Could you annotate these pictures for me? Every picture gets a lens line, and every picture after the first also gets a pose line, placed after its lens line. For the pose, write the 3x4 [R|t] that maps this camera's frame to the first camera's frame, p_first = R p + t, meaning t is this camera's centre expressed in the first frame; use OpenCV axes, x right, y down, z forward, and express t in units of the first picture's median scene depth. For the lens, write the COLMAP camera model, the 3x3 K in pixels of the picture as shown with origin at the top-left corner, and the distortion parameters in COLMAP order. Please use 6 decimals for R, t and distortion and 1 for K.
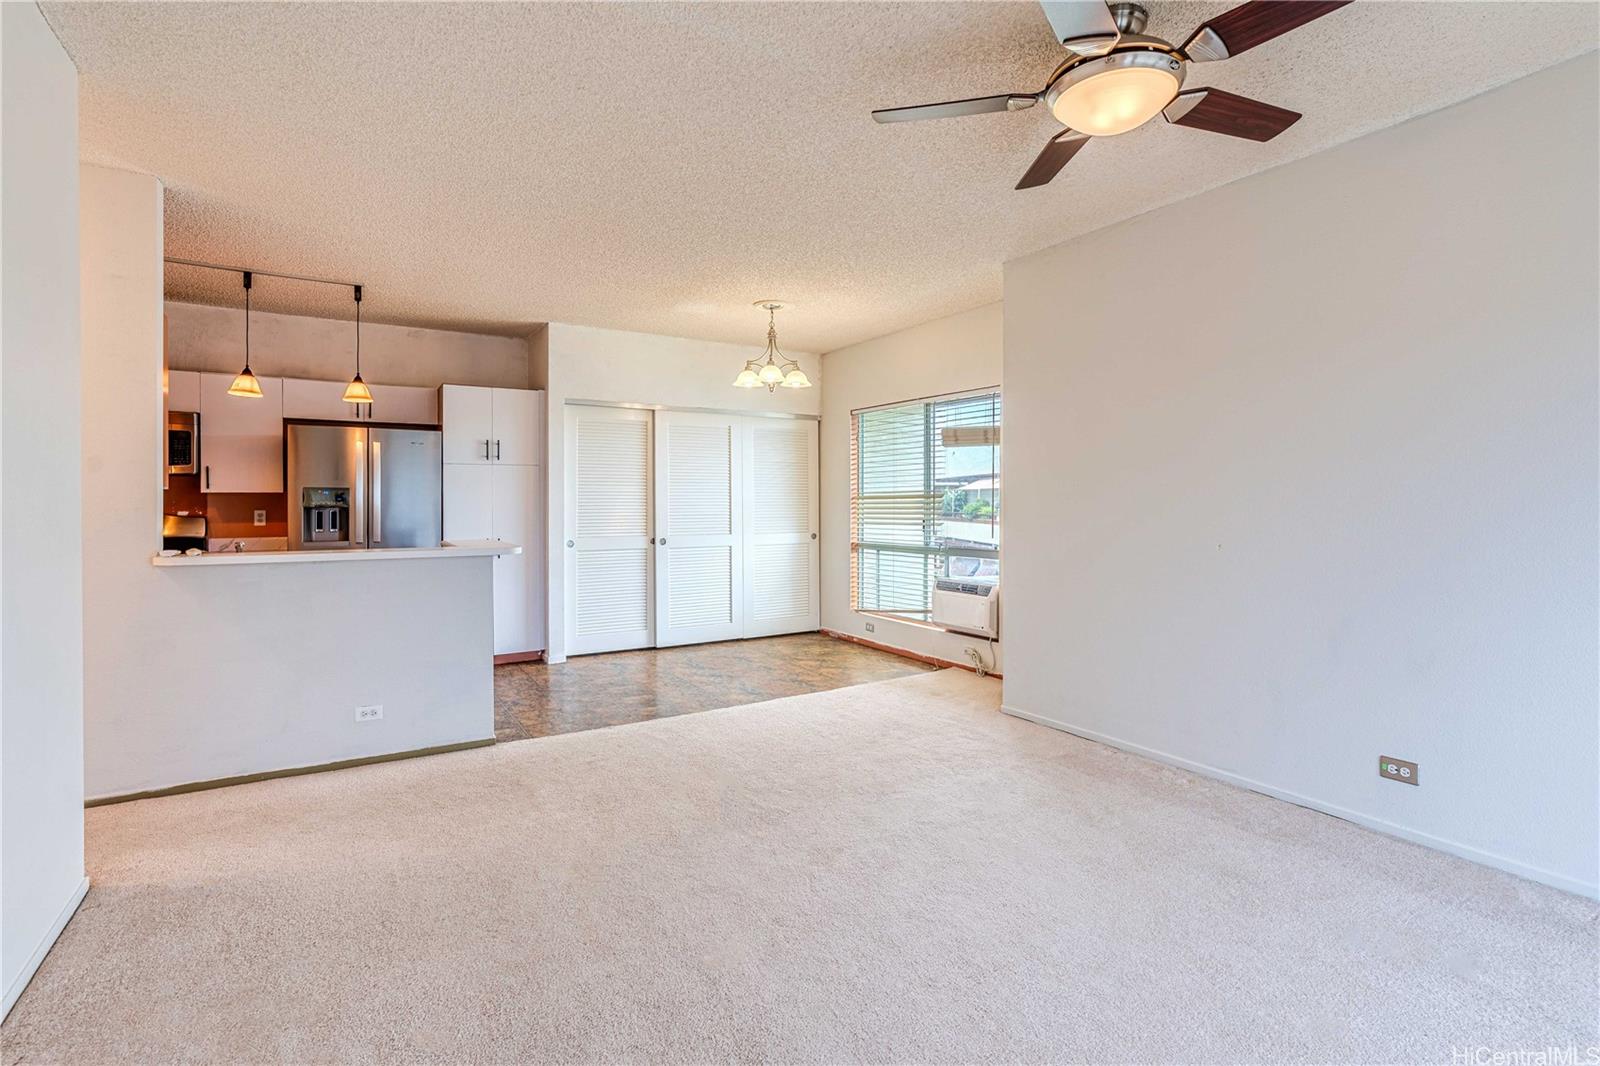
lens RADIAL K [[759.3, 0, 803.9], [0, 759.3, 503.3], [0, 0, 1]] dist [-0.001306, -0.000116]
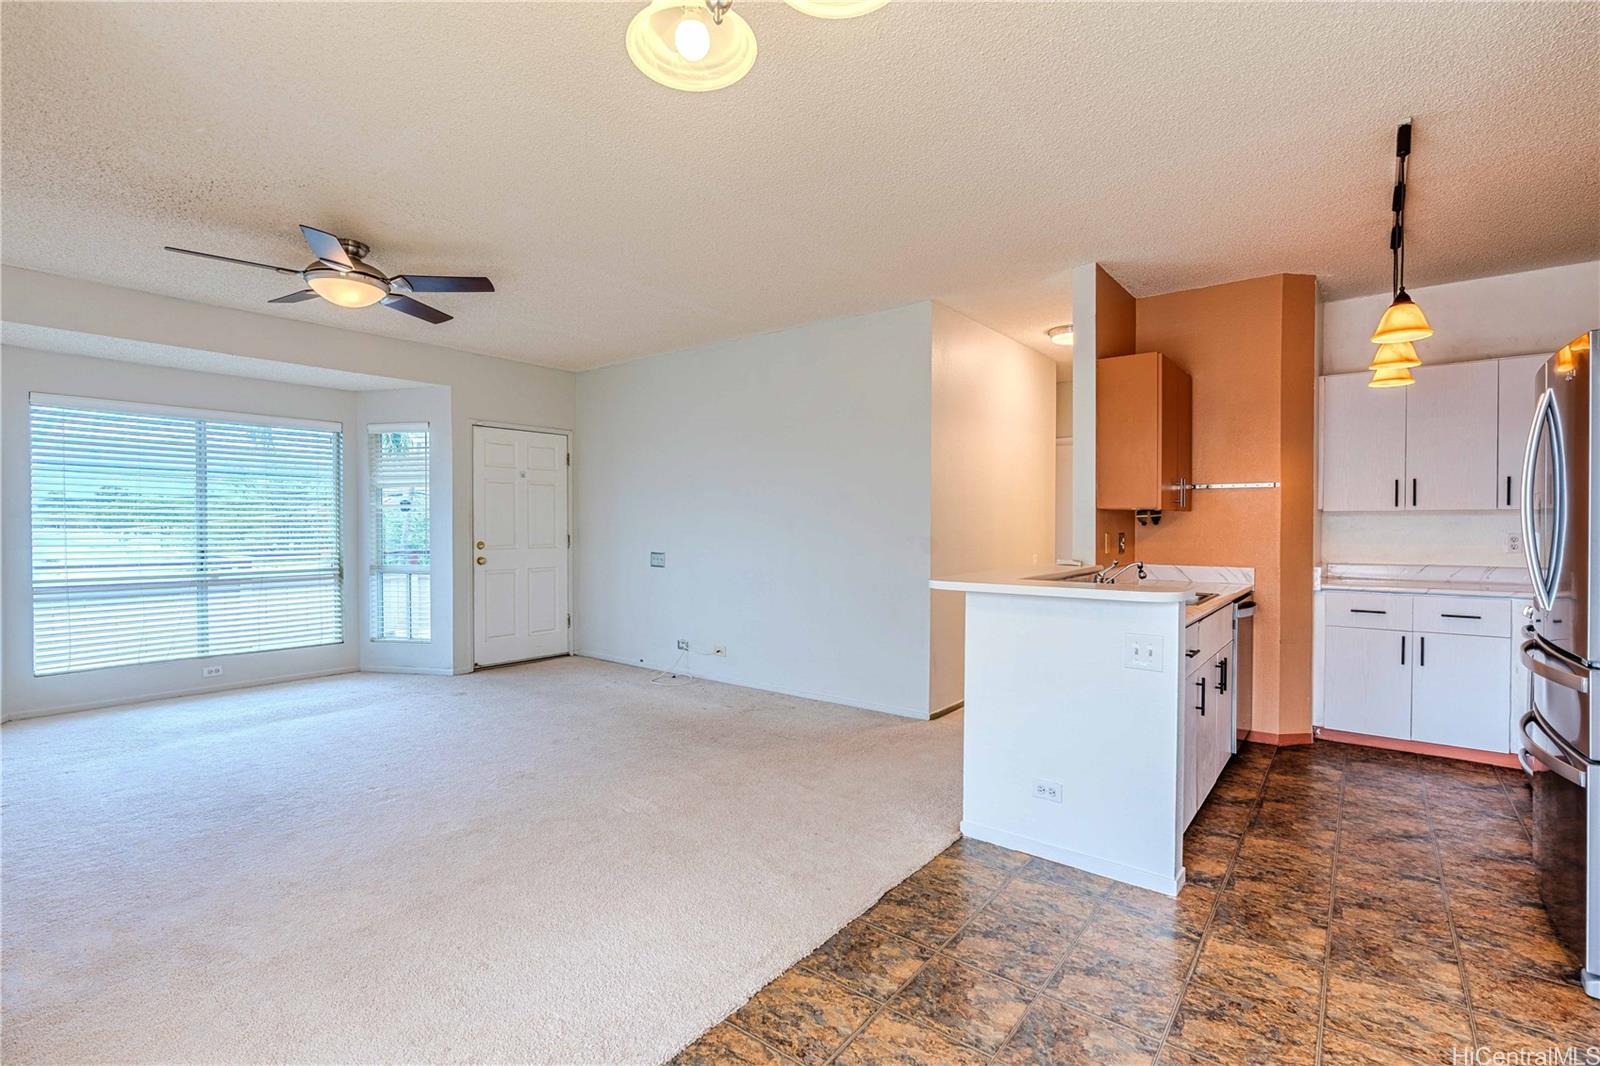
lens RADIAL K [[733.5, 0, 800.0], [0, 733.5, 533.0], [0, 0, 1]] dist [-0.000784, 0.000060]
pose [[-0.936718, 0.005373, -0.350043, 0.007643], [-0.000985, 0.999838, 0.017982, -0.001768], [0.350083, 0.017189, -0.936561, 1.124415]]
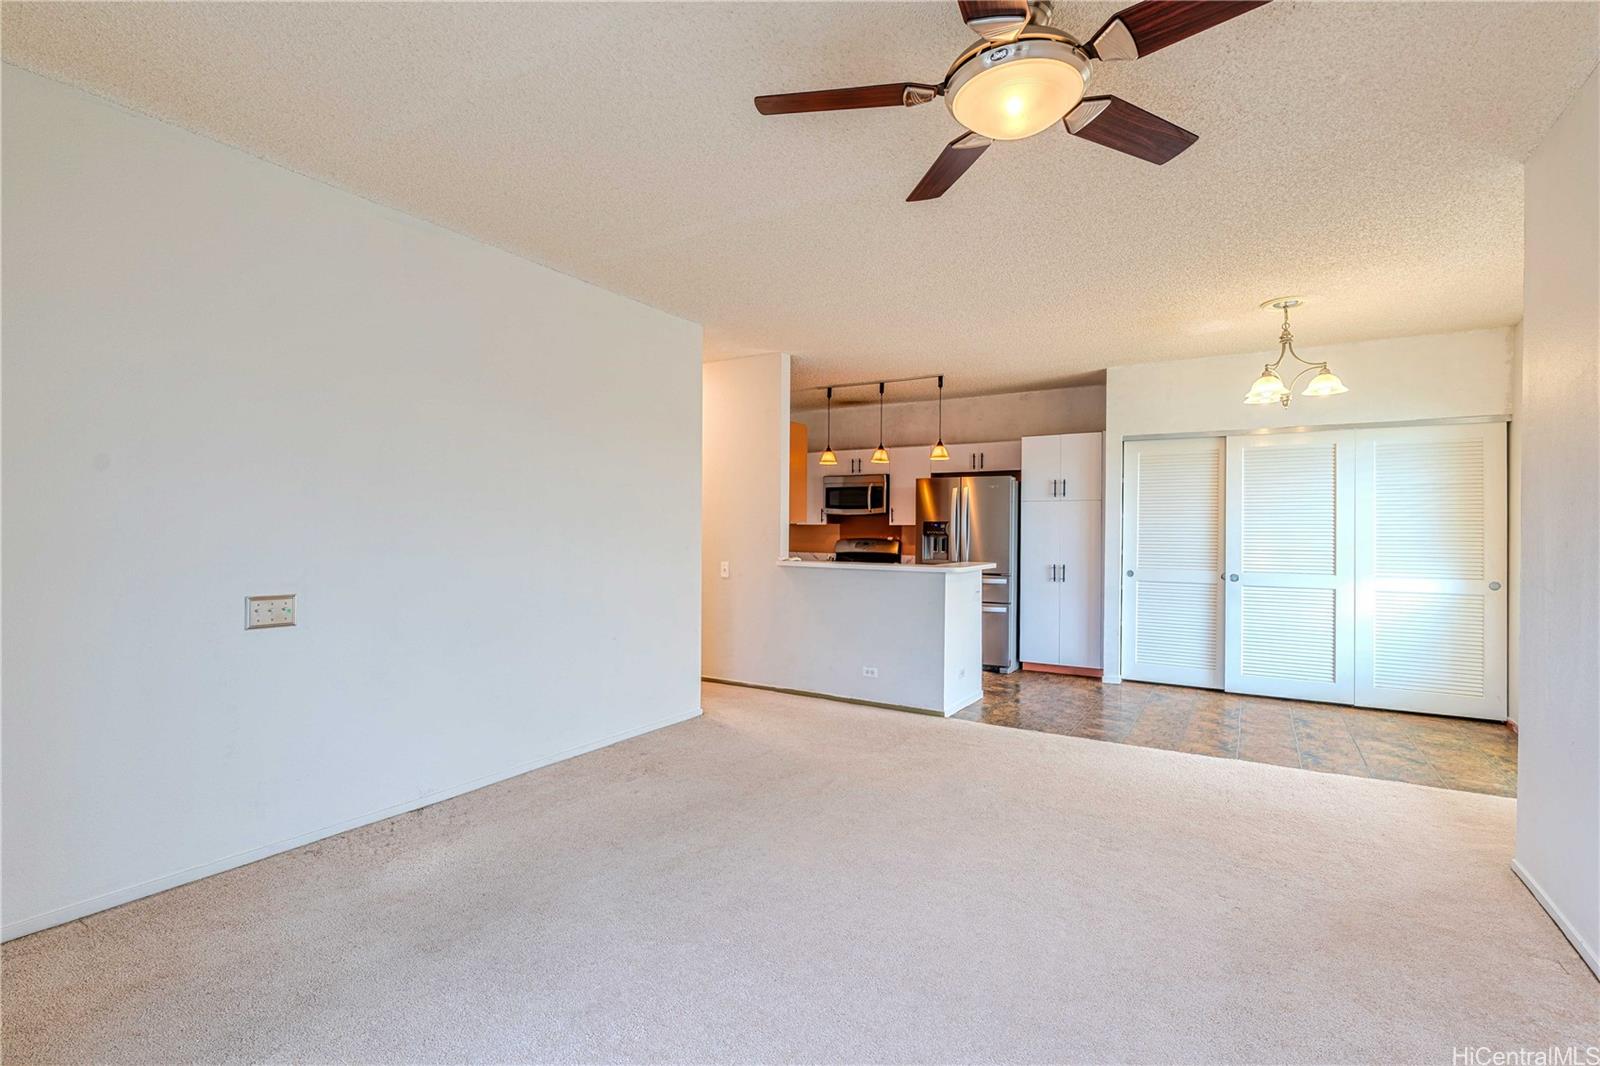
lens RADIAL K [[733.5, 0, 800.0], [0, 733.5, 533.0], [0, 0, 1]] dist [-0.000784, 0.000060]
pose [[0.450267, 0.009153, -0.892847, 0.415420], [-0.012376, 0.999915, 0.004009, -0.001273], [0.892808, 0.009245, 0.450342, 0.140222]]
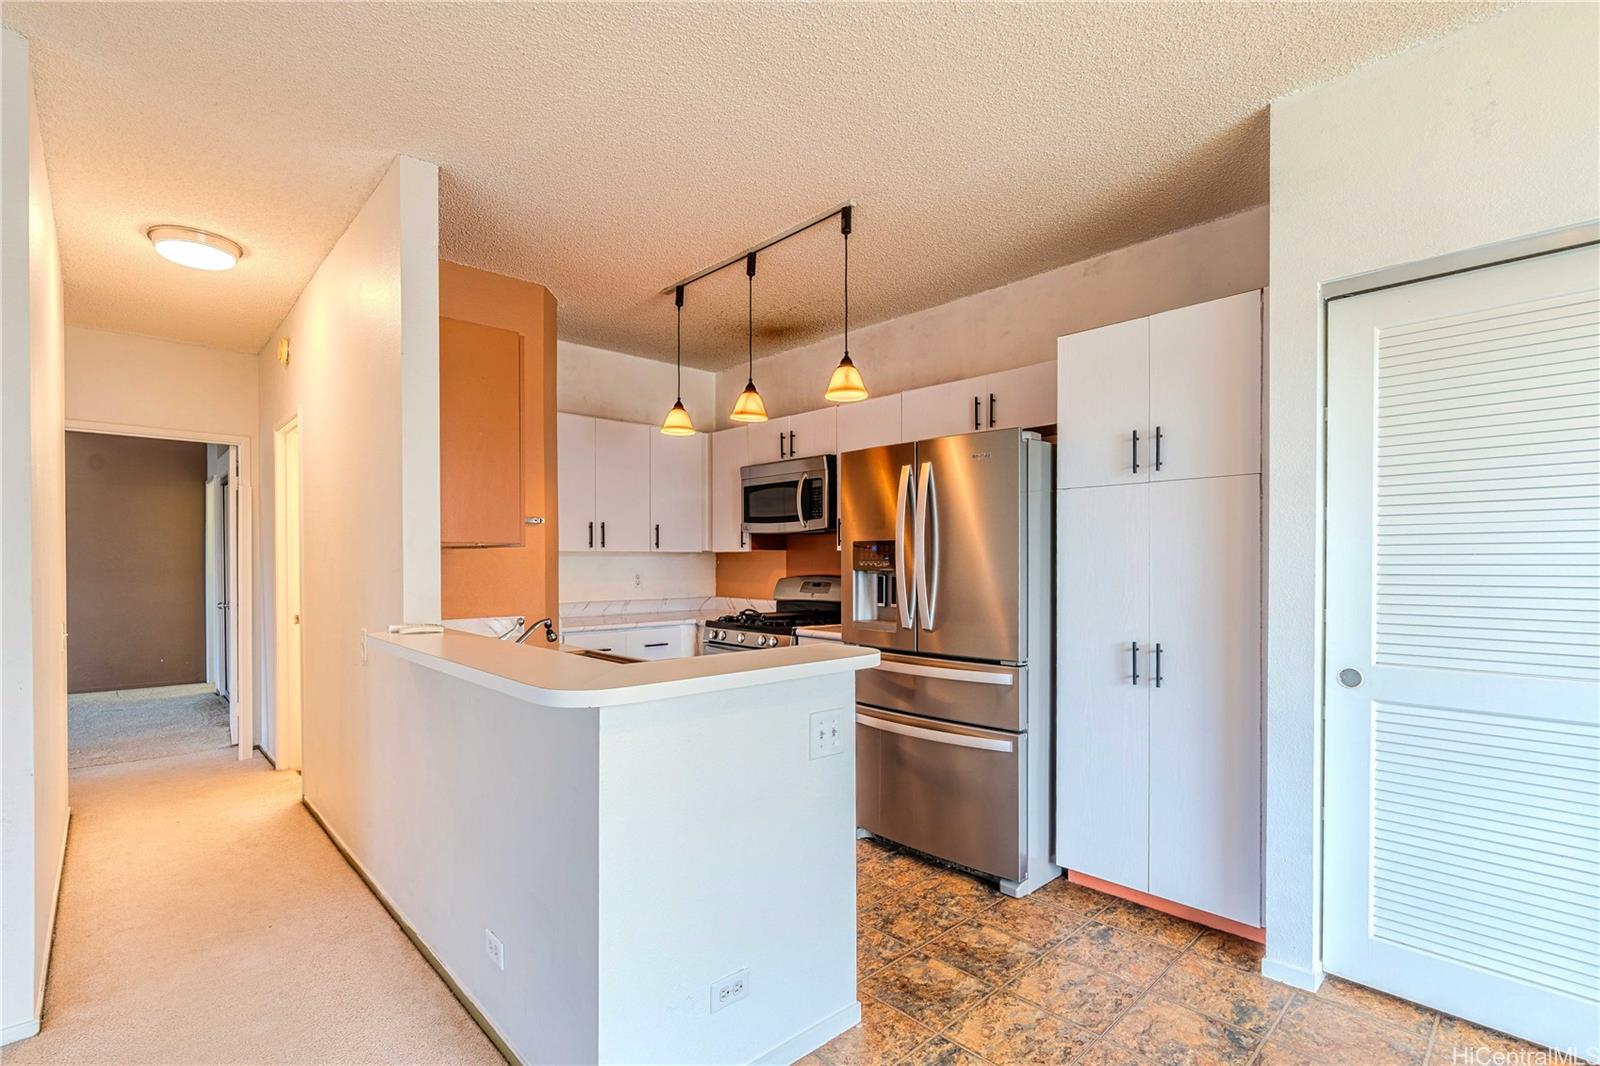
lens RADIAL K [[743.0, 0, 778.6], [0, 743.0, 569.5], [0, 0, 1]] dist [-0.000722, 0.000231]
pose [[0.189171, 0.012941, -0.981859, -0.006695], [-0.002017, 0.999916, 0.012791, -0.003172], [0.981942, -0.000439, 0.189181, 0.695375]]
